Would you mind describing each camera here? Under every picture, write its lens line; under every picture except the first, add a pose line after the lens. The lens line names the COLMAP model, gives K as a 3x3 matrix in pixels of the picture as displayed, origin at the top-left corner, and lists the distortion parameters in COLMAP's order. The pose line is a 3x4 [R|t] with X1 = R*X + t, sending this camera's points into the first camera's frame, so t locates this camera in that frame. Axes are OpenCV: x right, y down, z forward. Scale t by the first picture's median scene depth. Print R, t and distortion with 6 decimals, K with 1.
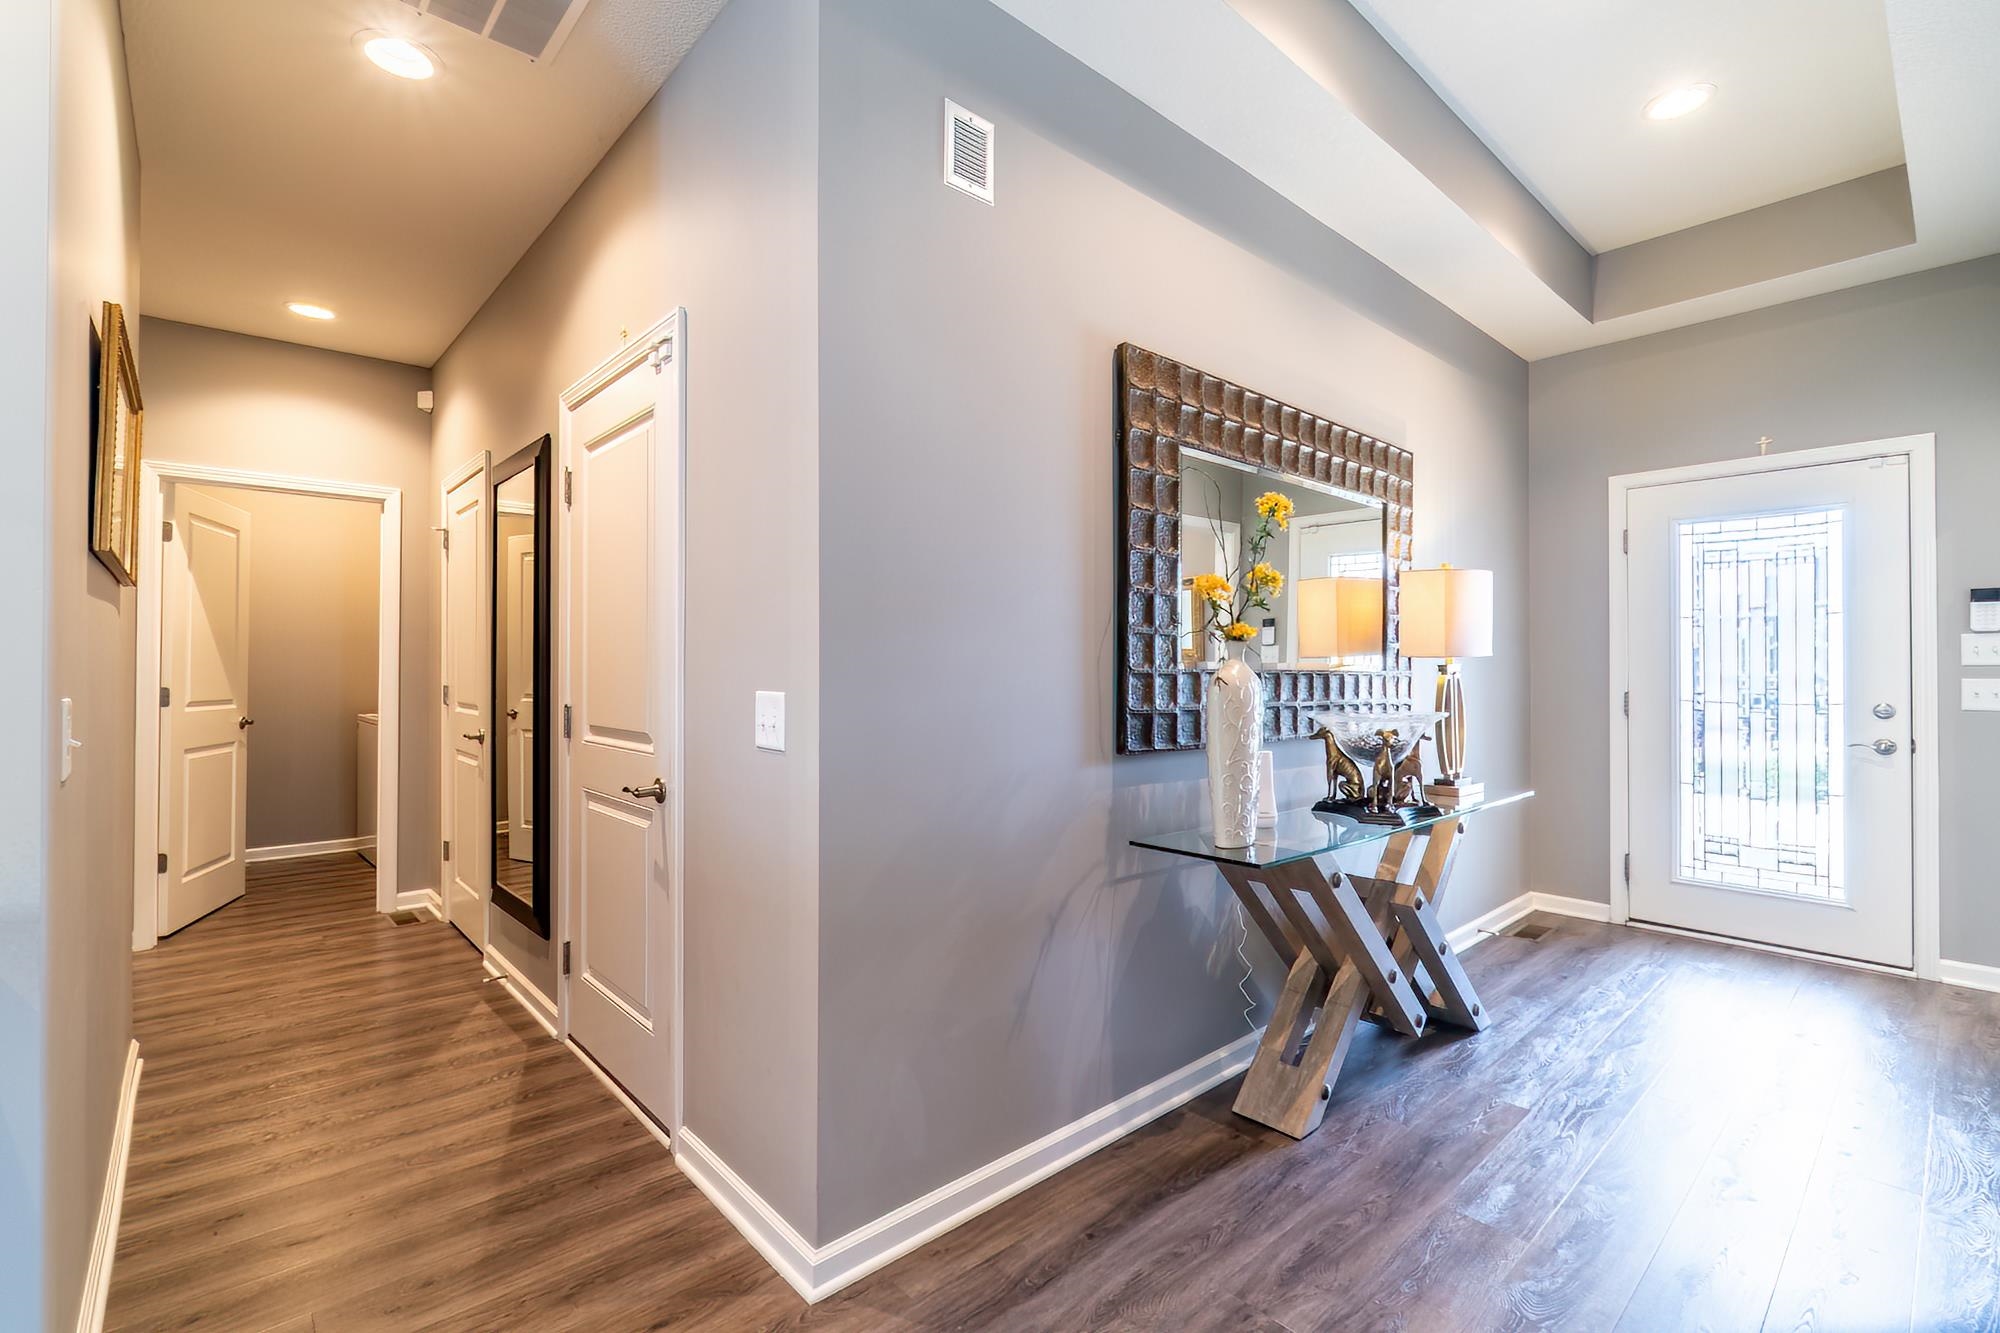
lens RADIAL K [[877.1, 0, 951.9], [0, 877.1, 660.1], [0, 0, 1]] dist [-0.003750, 0.000388]
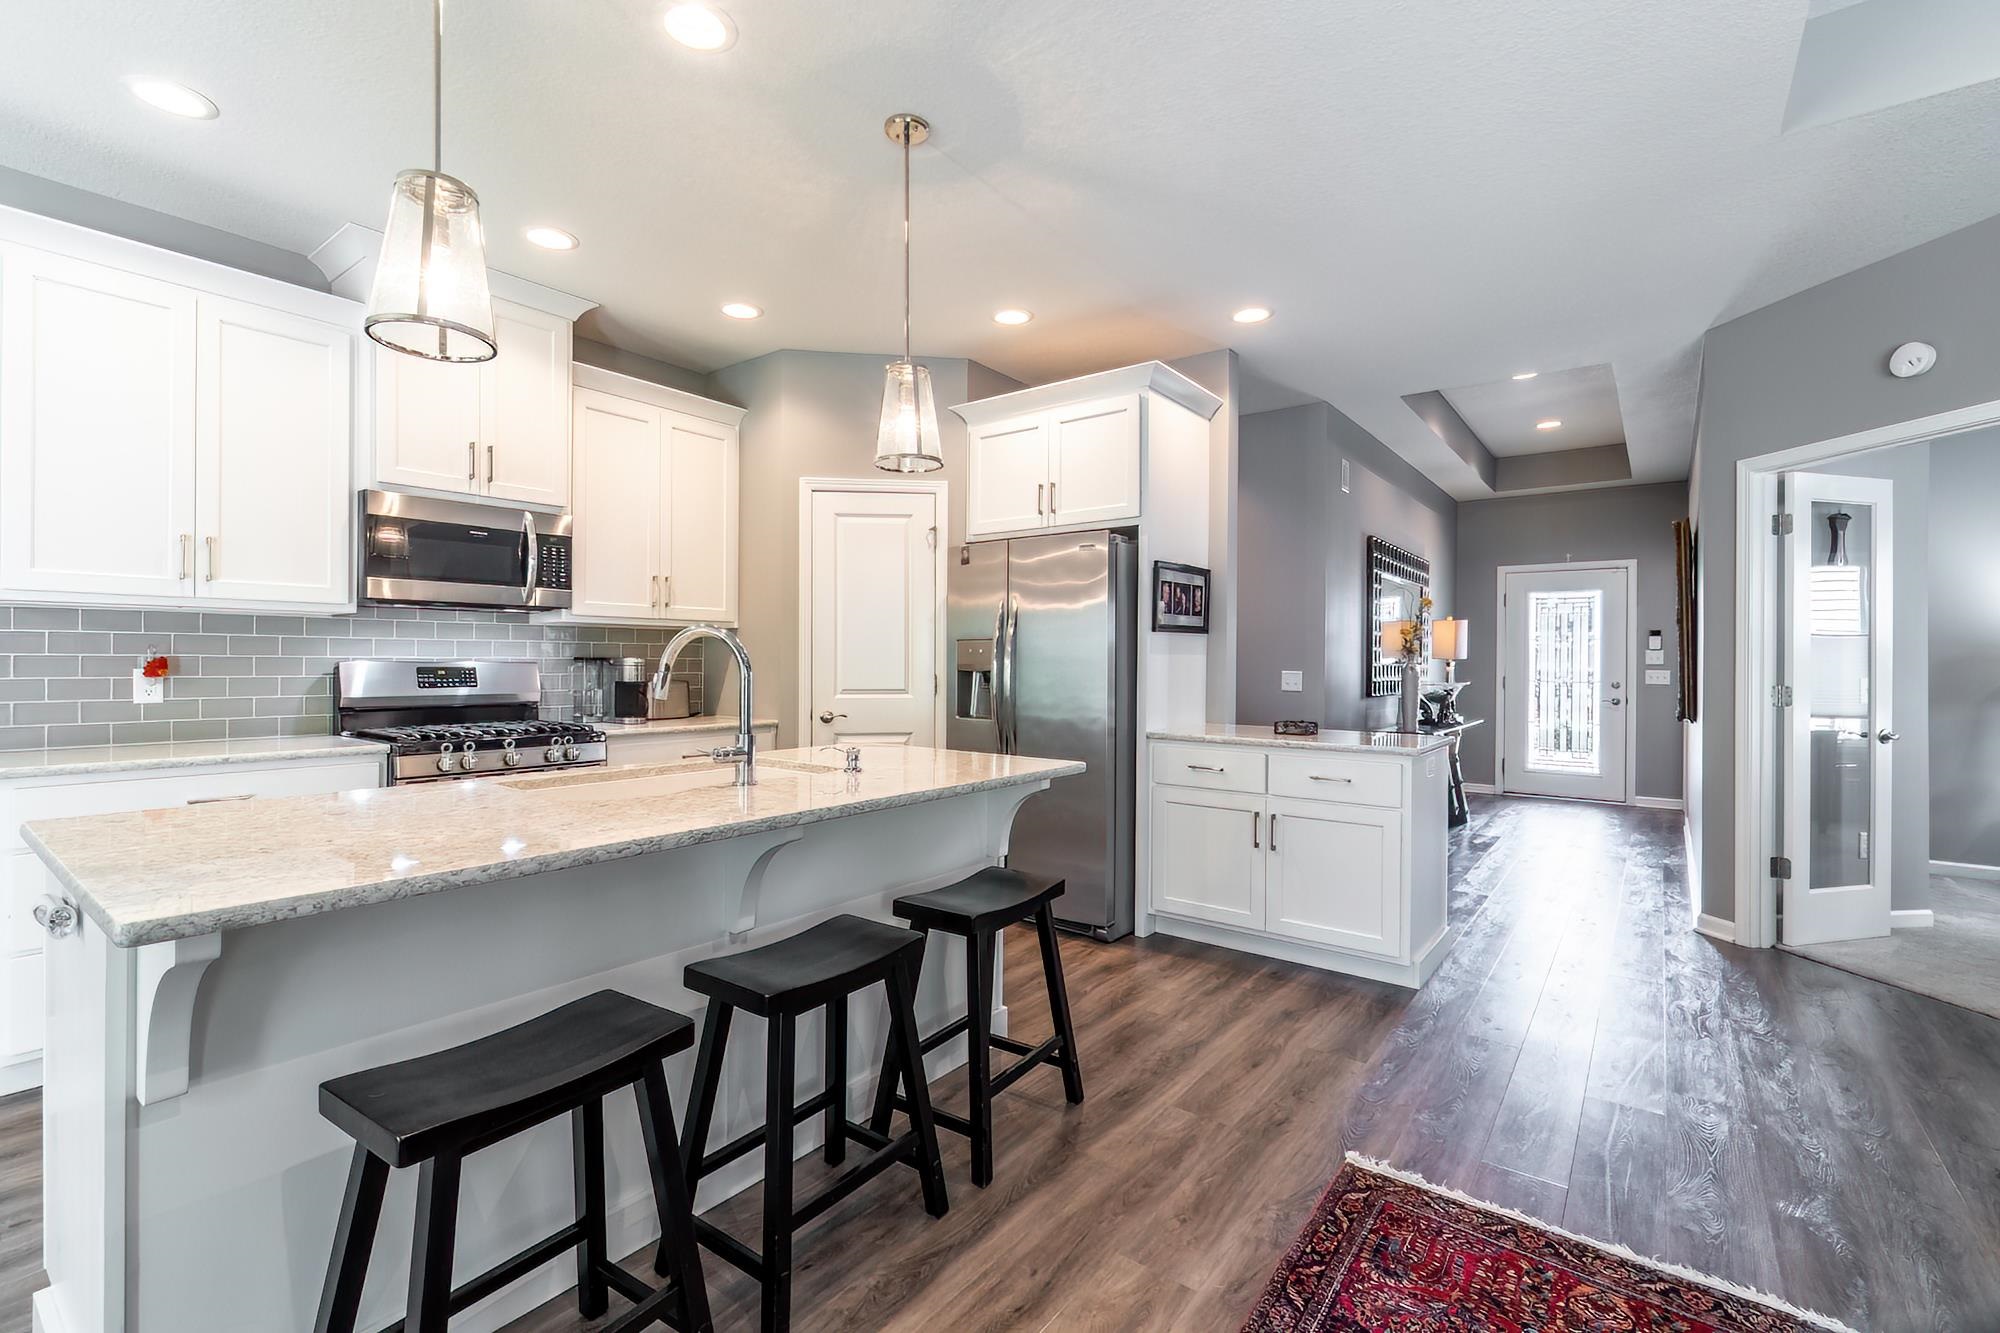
lens RADIAL K [[877.1, 0, 993.0], [0, 877.1, 660.8], [0, 0, 1]] dist [-0.003750, 0.000388]
pose [[0.978700, 0.006782, 0.205185, -0.784583], [-0.008656, 0.999929, 0.008239, -0.005689], [-0.205114, -0.009839, 0.978689, -0.711634]]
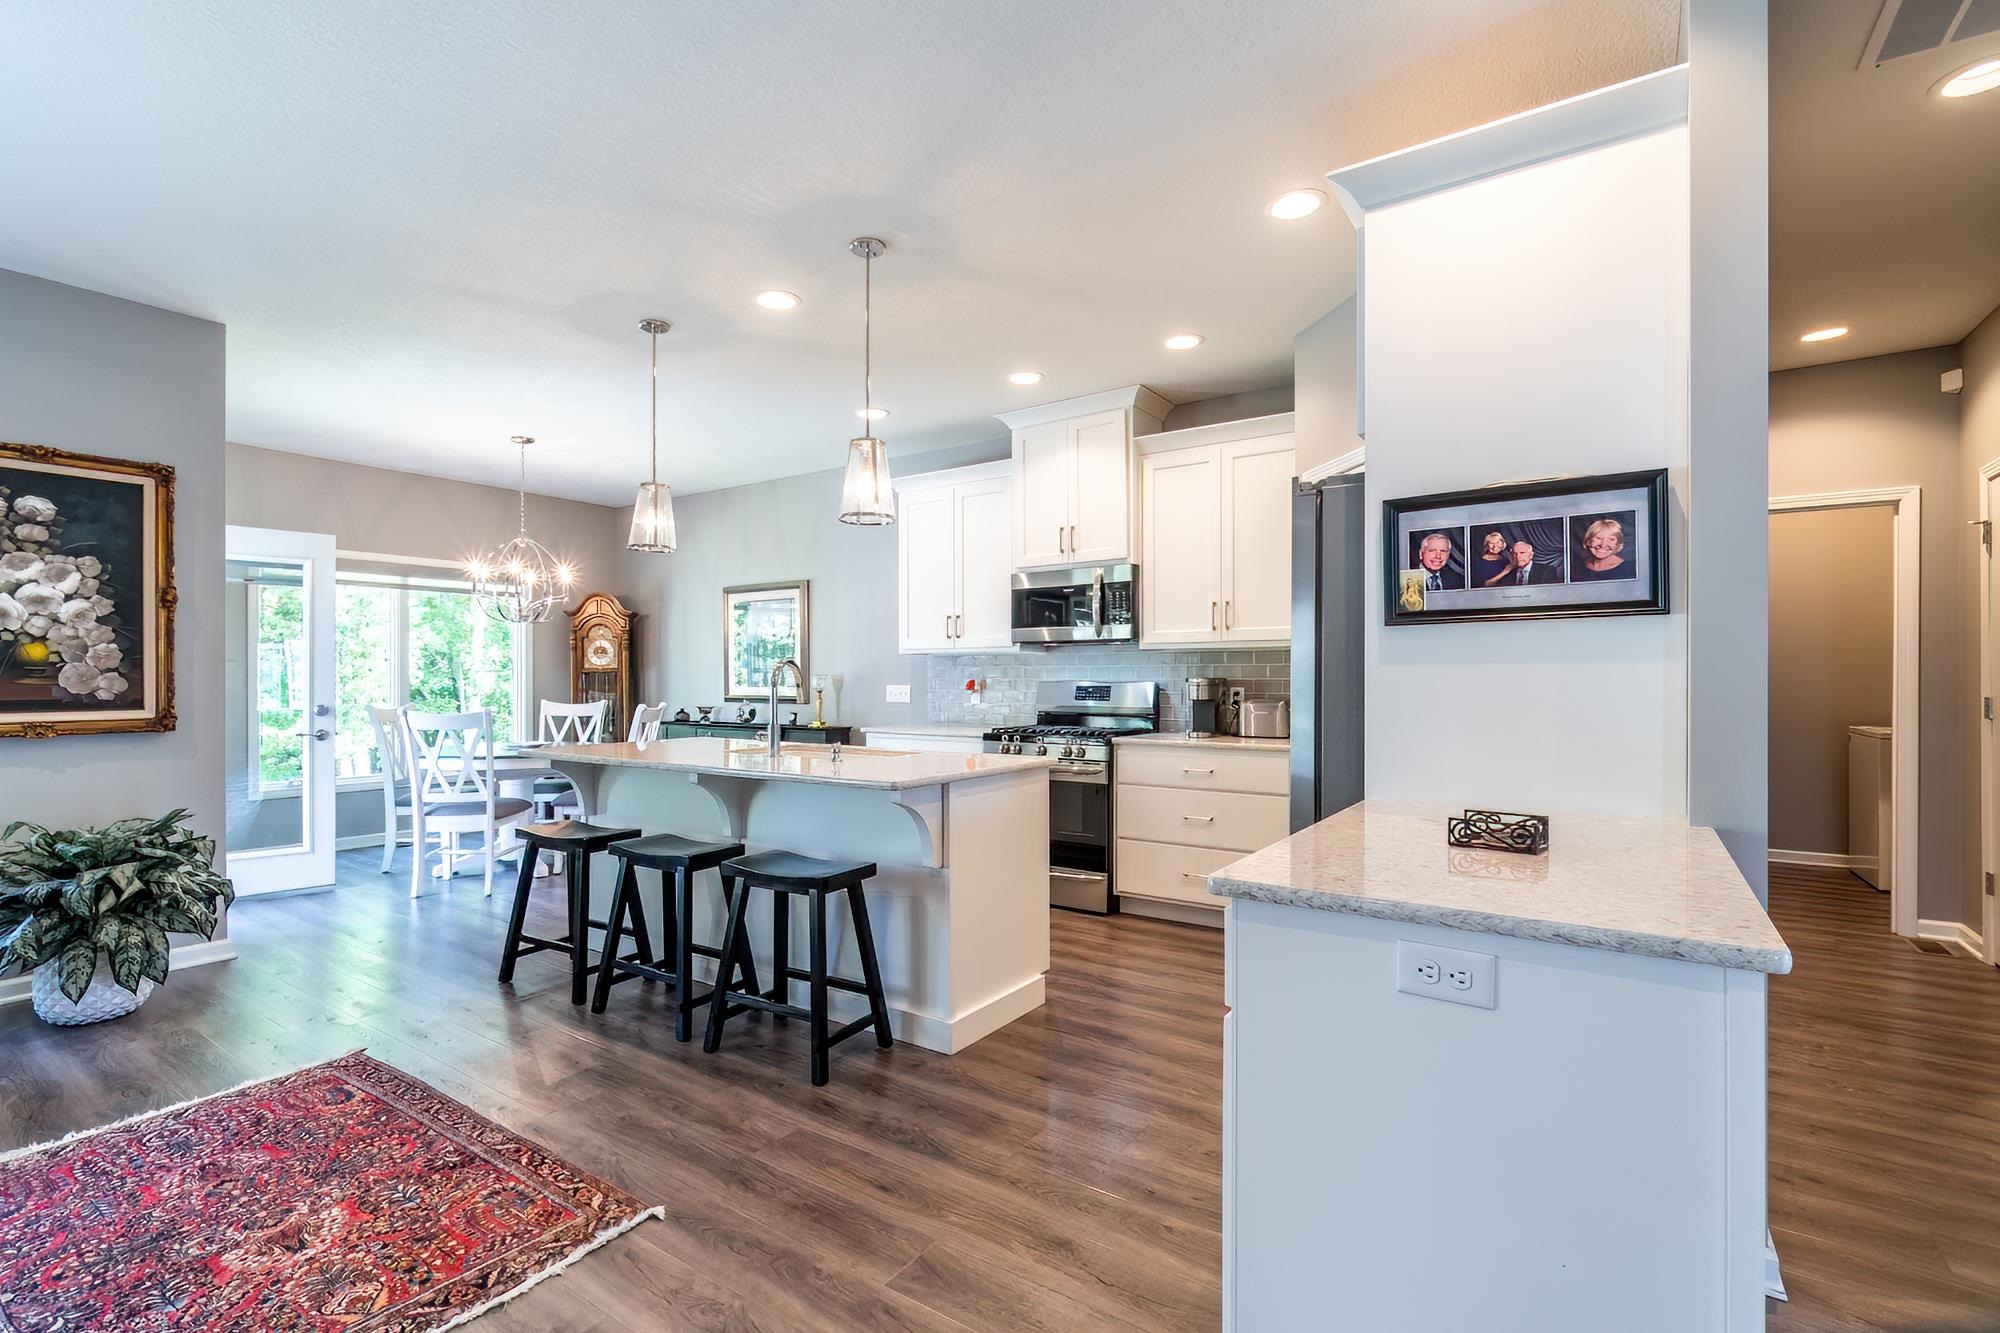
lens RADIAL K [[898.0, 0, 987.6], [0, 898.0, 682.6], [0, 0, 1]] dist [-0.002055, -0.000707]
pose [[0.256052, 0.004323, -0.966653, 0.037235], [0.008716, 0.999939, 0.006780, -0.002014], [0.966624, -0.010161, 0.255998, -0.208638]]
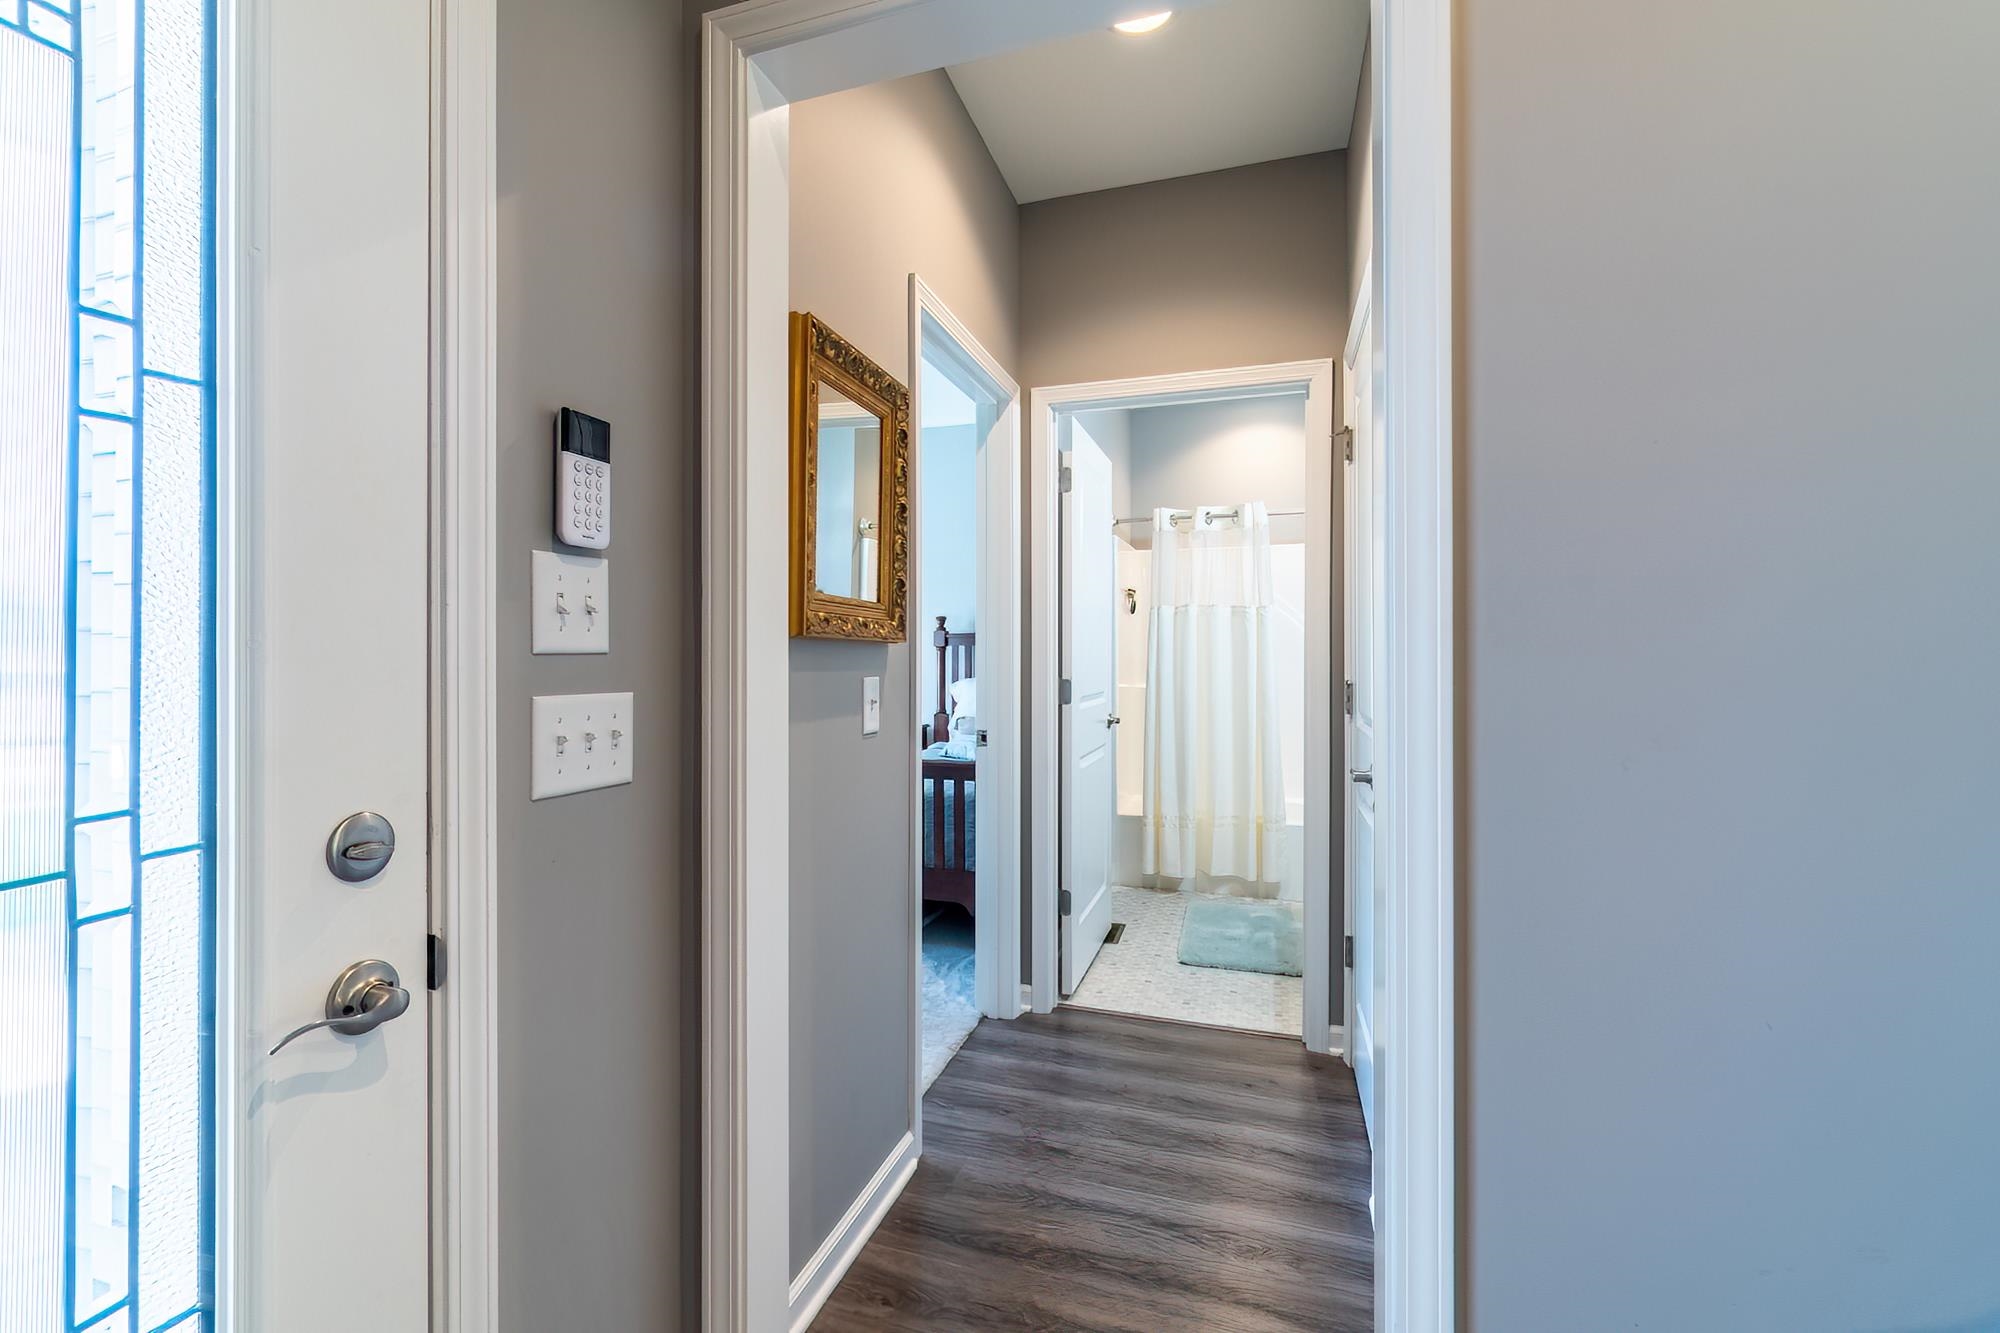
lens RADIAL K [[877.1, 0, 995.5], [0, 877.1, 660.4], [0, 0, 1]] dist [-0.003750, 0.000388]
pose [[-0.527902, 0.001696, 0.849304, 0.673612], [-0.008304, 0.999940, -0.007158, 0.007480], [-0.849265, -0.010831, -0.527856, 0.850488]]
